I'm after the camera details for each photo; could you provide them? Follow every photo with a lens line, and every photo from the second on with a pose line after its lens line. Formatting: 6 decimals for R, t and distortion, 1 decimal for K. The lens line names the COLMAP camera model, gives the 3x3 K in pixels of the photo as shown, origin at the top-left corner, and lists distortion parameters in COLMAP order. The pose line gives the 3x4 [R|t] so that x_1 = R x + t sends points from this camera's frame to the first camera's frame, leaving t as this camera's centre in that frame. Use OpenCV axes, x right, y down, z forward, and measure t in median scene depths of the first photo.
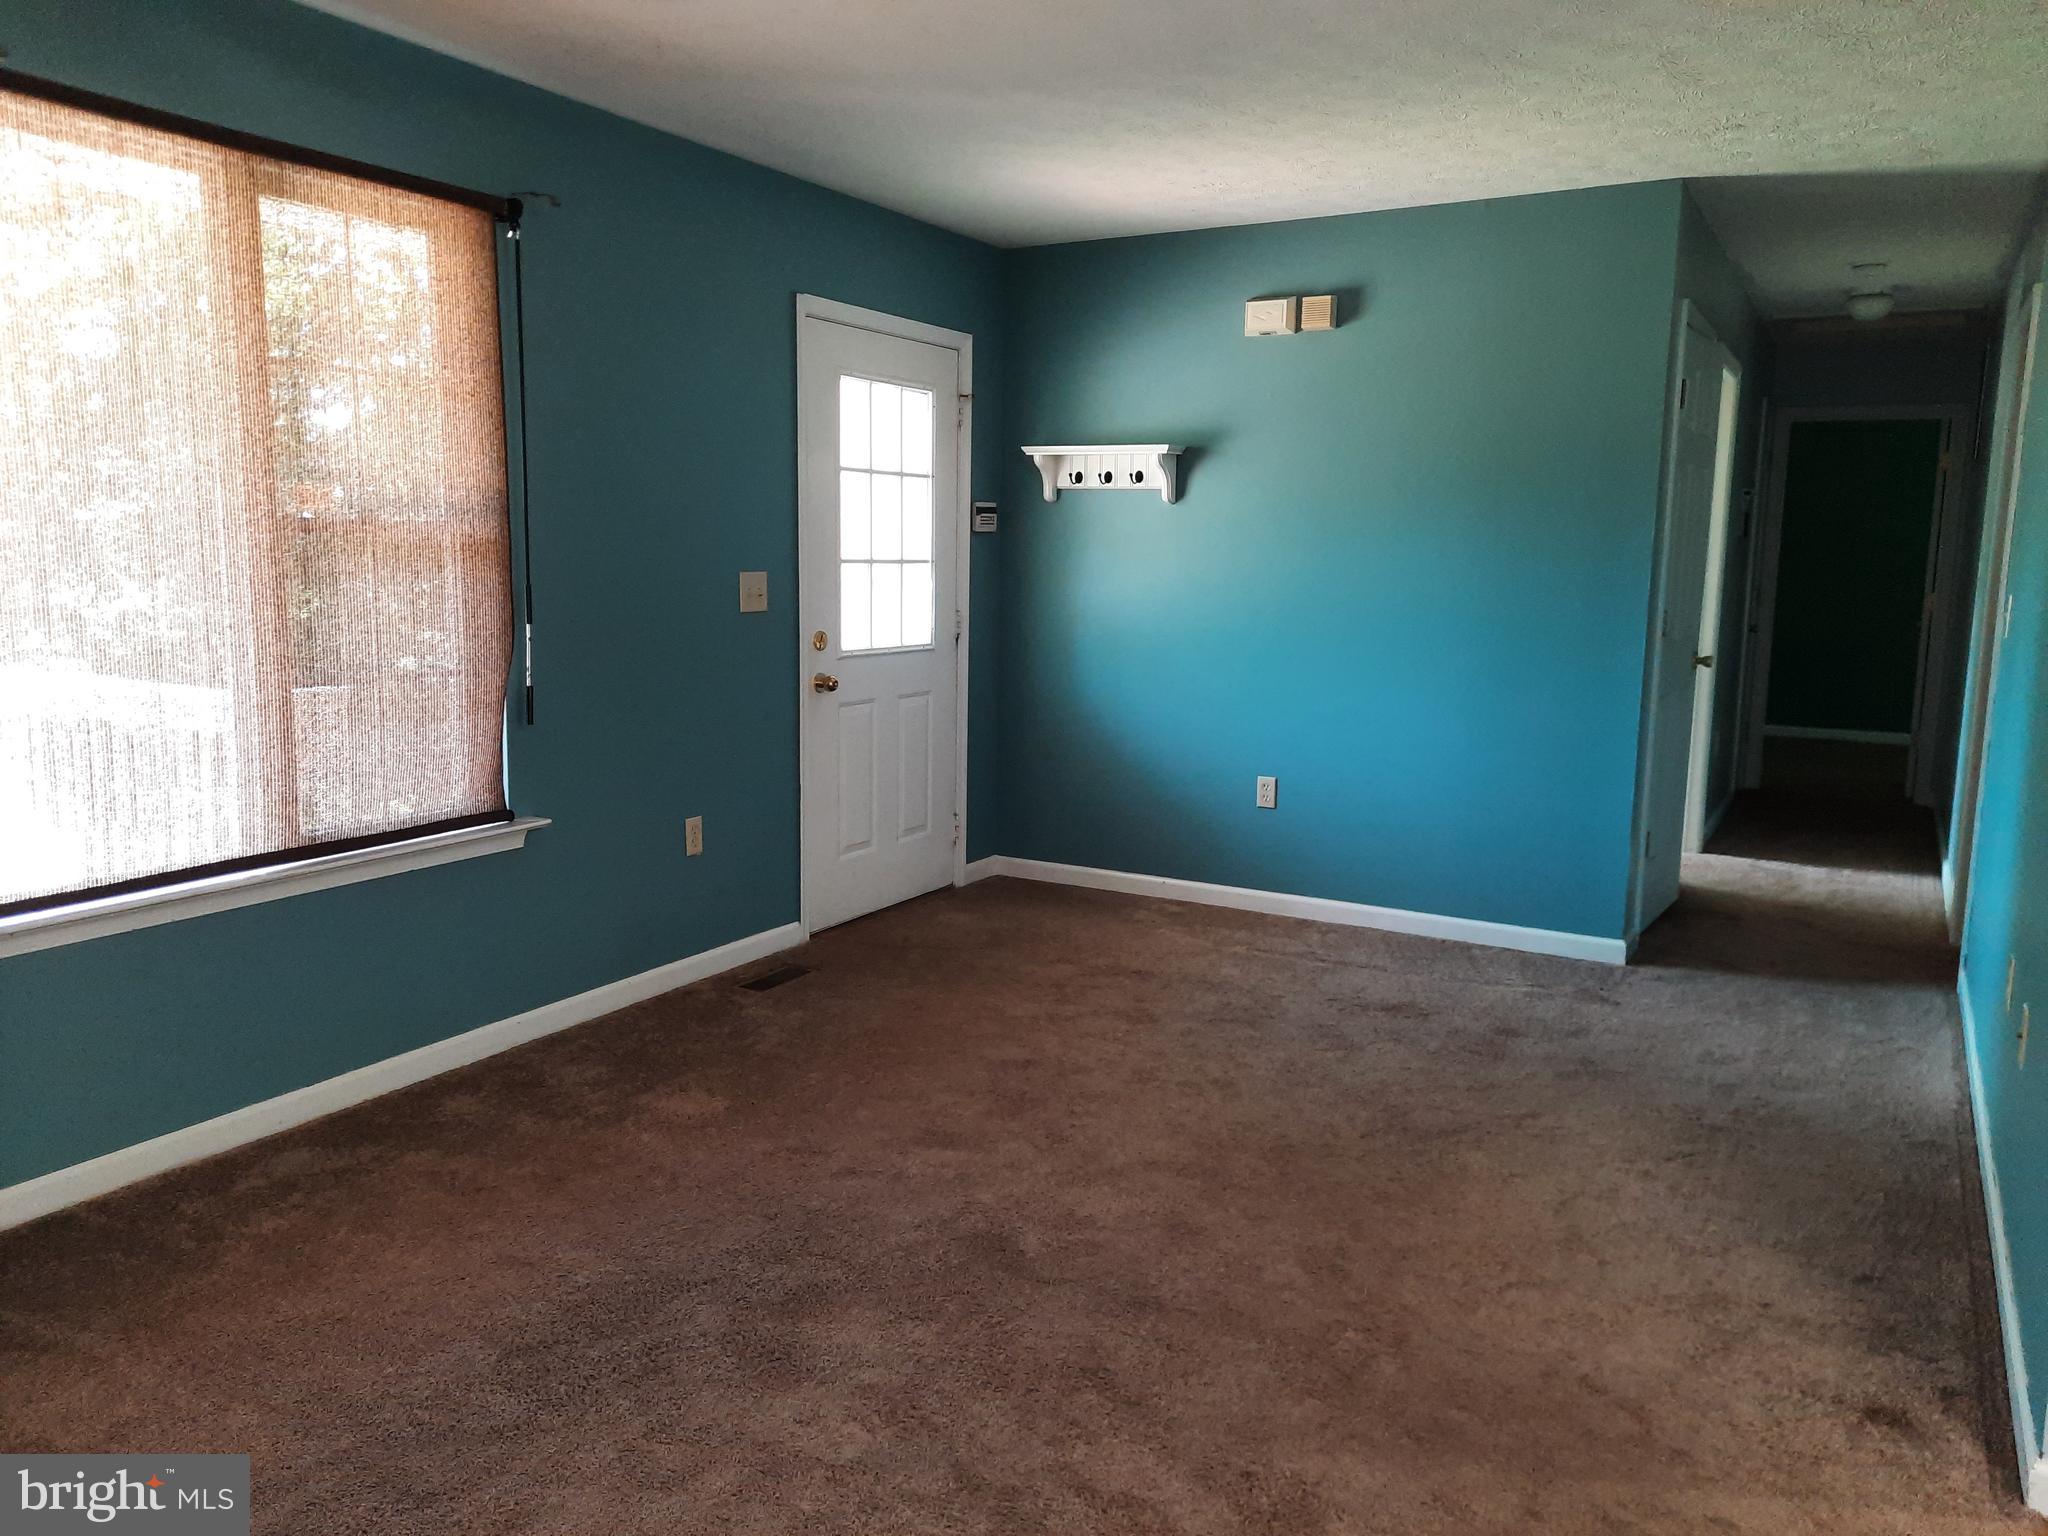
lens RADIAL K [[1502.9, 0, 1025.8], [0, 1502.9, 754.4], [0, 0, 1]] dist [0.032130, -0.000376]
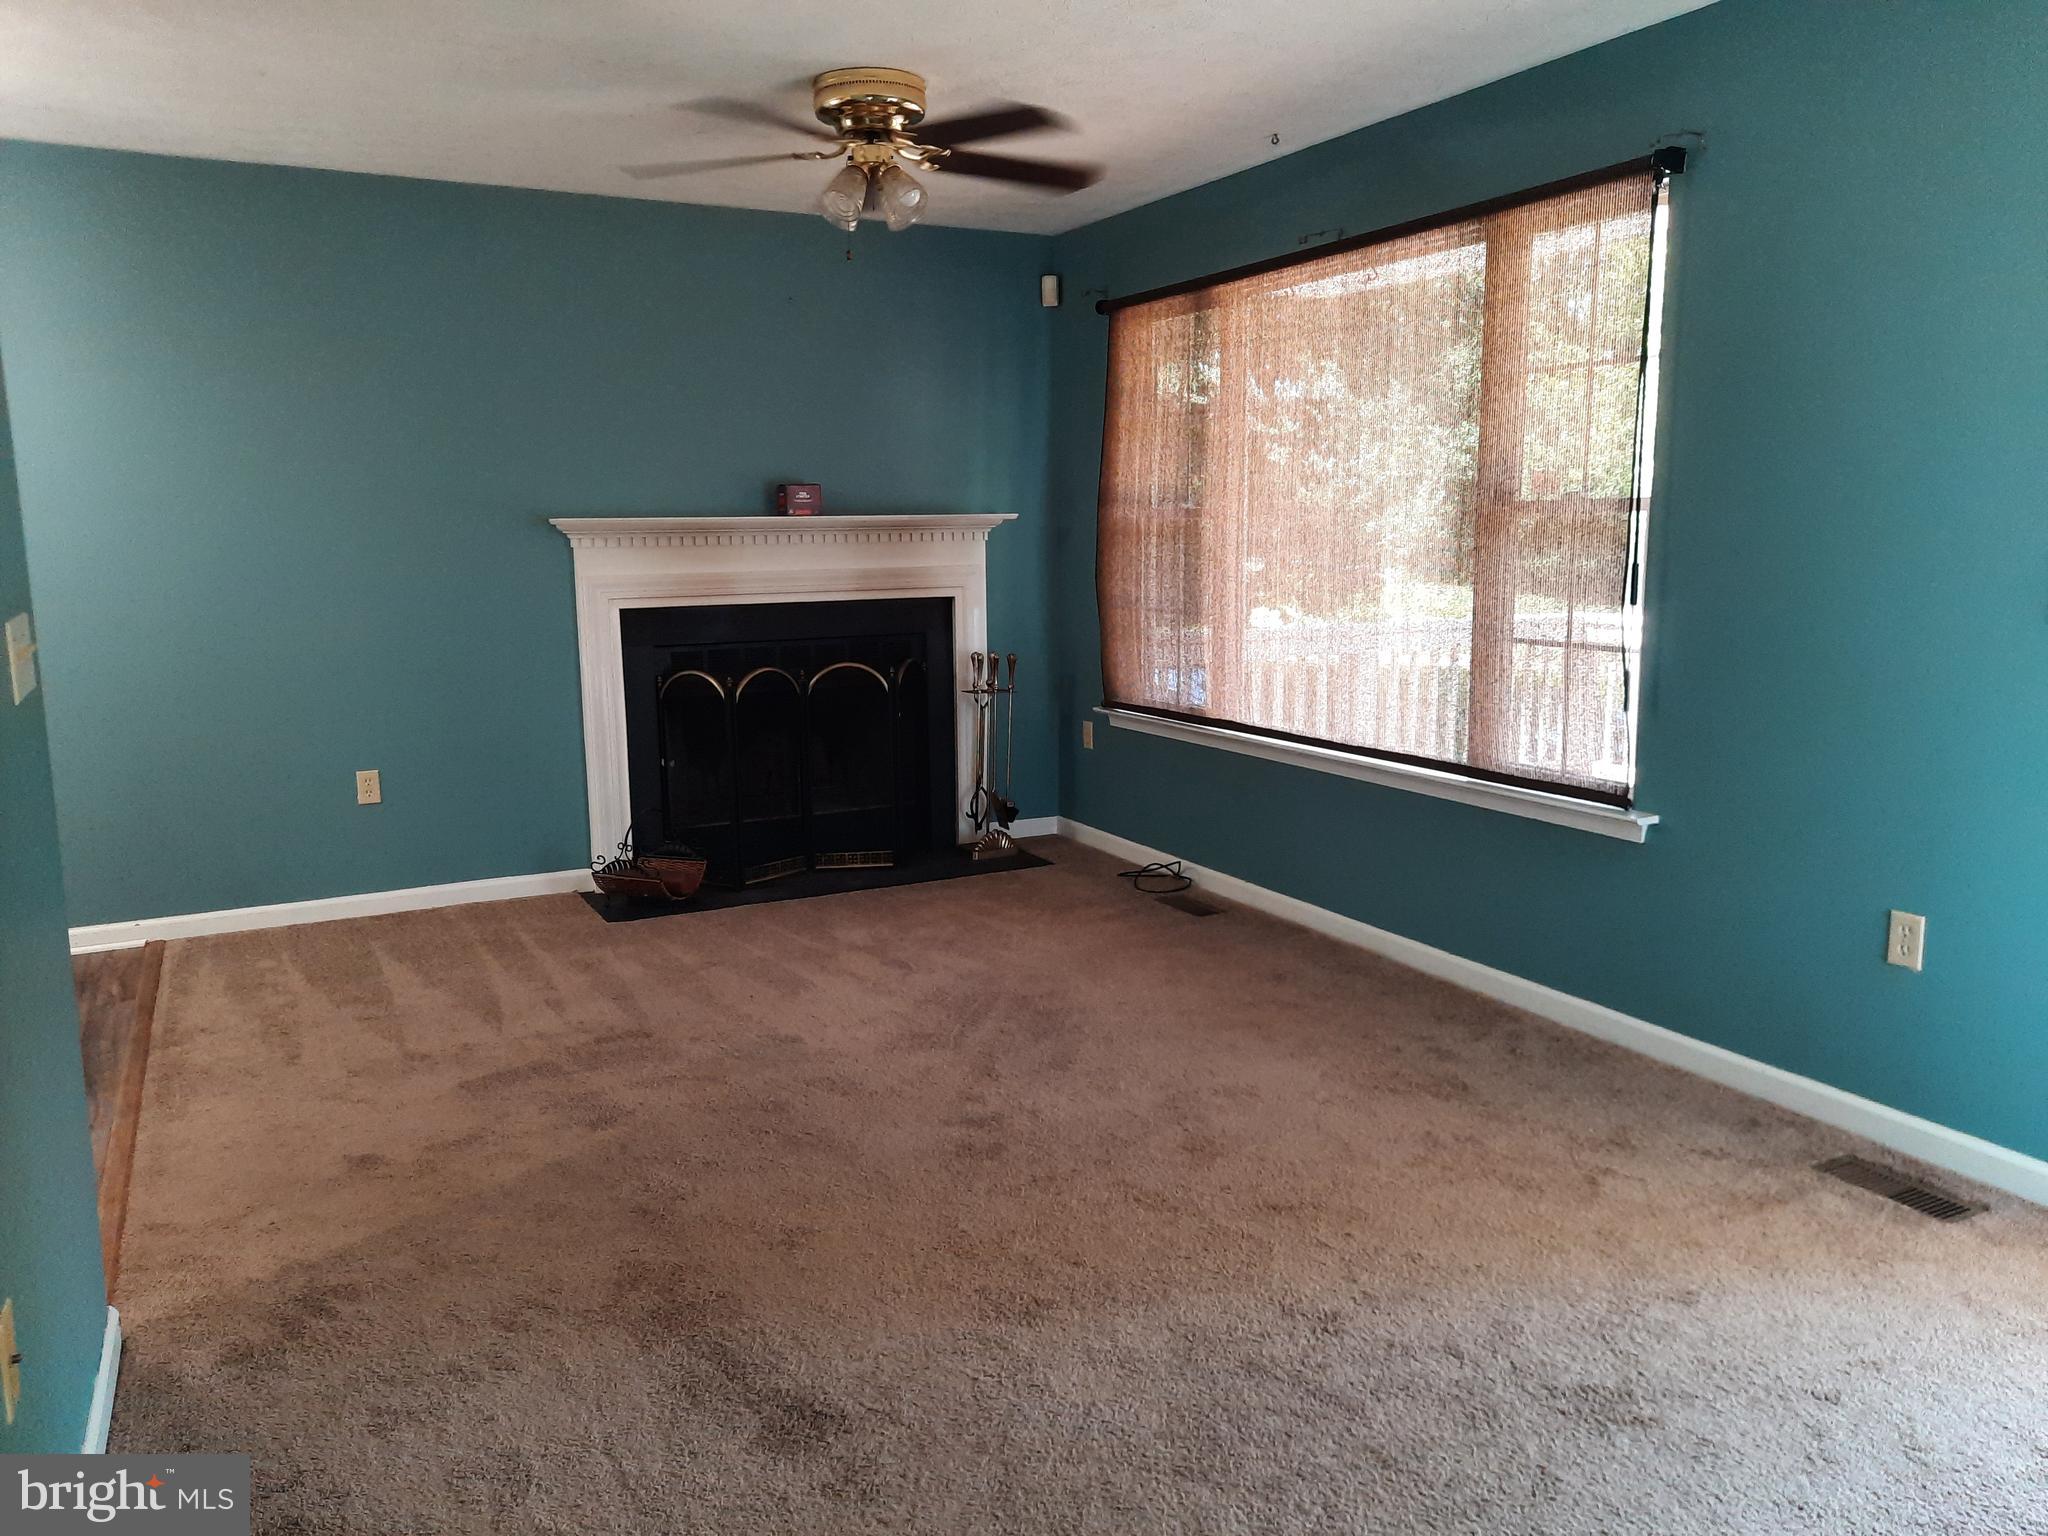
lens RADIAL K [[1502.9, 0, 1025.8], [0, 1502.9, 754.4], [0, 0, 1]] dist [0.032130, -0.000376]
pose [[-0.539711, 0.125767, -0.832403, 0.779729], [-0.108659, 0.970100, 0.217024, -0.184269], [0.834809, 0.207578, -0.509908, 1.368187]]
